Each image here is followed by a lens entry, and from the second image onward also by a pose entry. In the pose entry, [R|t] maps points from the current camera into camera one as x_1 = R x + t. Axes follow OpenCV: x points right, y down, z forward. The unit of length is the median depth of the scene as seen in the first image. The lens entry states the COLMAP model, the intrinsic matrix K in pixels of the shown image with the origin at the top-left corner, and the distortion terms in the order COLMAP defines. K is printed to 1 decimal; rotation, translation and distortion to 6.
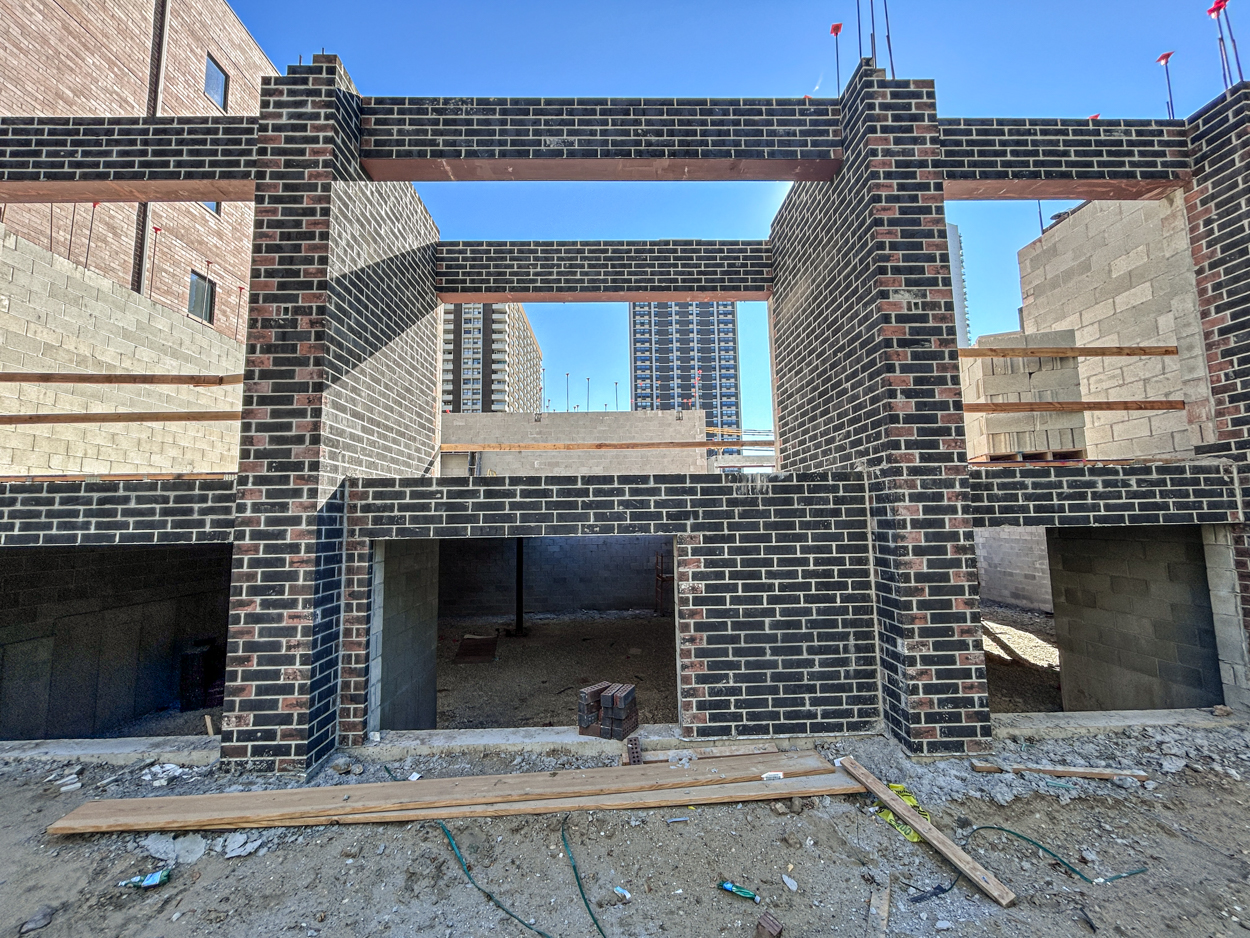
lens RADIAL K [[499.4, 0, 619.6], [0, 499.4, 470.9], [0, 0, 1]] dist [-0.004807, 0.000731]
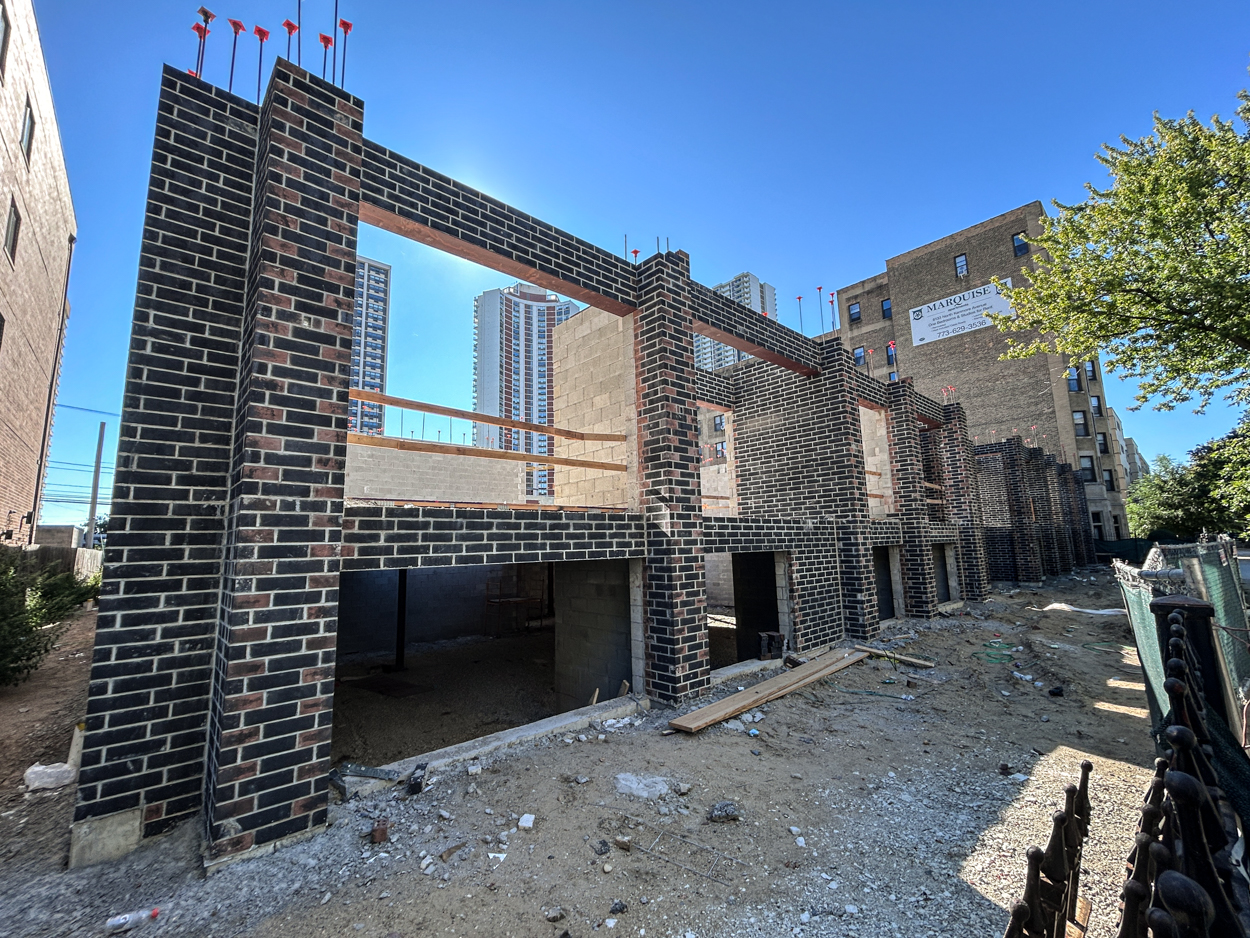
lens RADIAL K [[499.4, 0, 628.8], [0, 499.4, 474.4], [0, 0, 1]] dist [-0.004807, 0.000731]
pose [[0.763130, 0.089316, 0.640043, -1.681067], [-0.052285, 0.995690, -0.076606, 0.014399], [-0.644127, 0.024996, 0.764510, -0.100042]]
